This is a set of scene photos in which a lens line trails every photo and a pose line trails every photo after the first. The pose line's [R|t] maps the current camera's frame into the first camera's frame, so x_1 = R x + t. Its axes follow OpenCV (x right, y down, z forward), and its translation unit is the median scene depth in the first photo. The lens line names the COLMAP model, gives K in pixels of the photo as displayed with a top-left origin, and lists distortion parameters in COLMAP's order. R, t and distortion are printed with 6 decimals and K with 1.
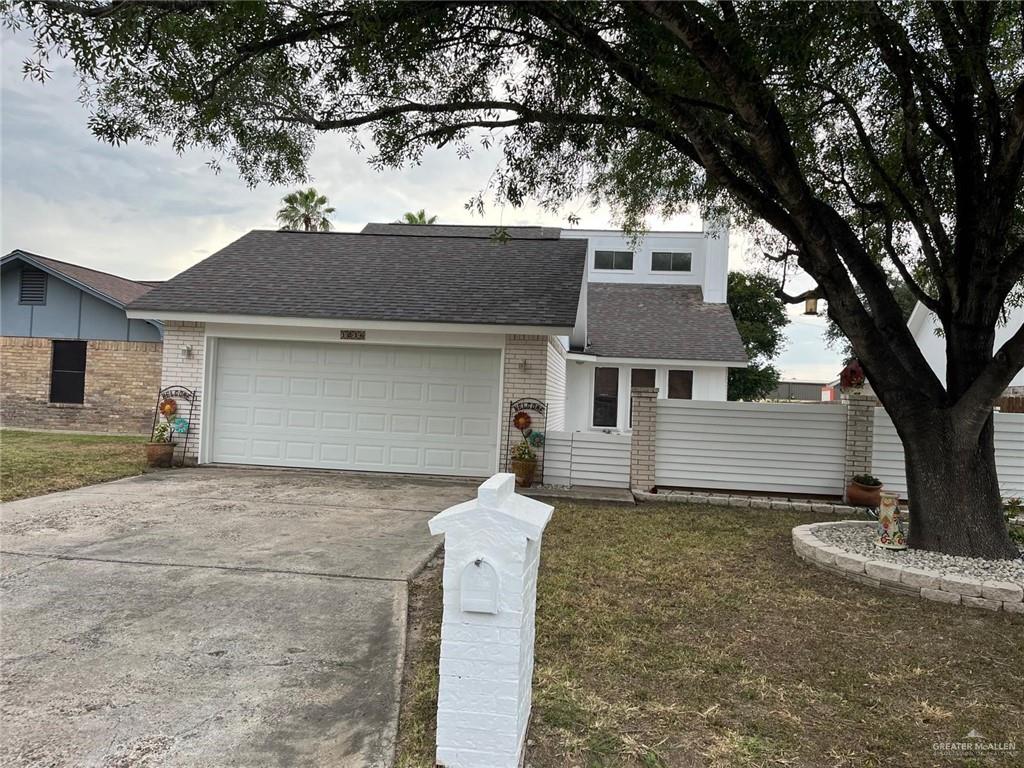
lens RADIAL K [[736.0, 0, 512.0], [0, 736.0, 384.0], [0, 0, 1]] dist [0.084633, -0.101944]
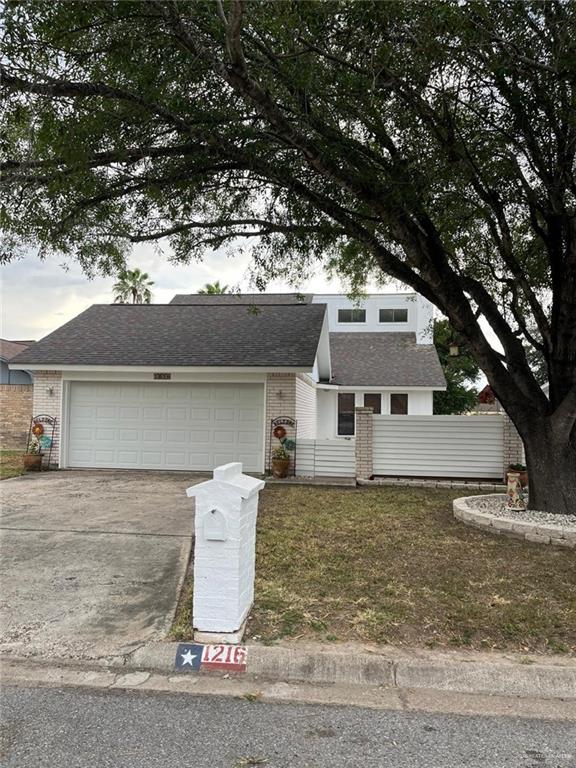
lens RADIAL K [[582.6, 0, 290.9], [0, 582.6, 395.3], [0, 0, 1]] dist [0.072737, -0.094869]
pose [[0.999305, -0.027721, -0.024928, 0.080347], [0.027289, 0.999474, -0.017498, -0.002584], [0.025400, 0.016805, 0.999536, -0.173871]]
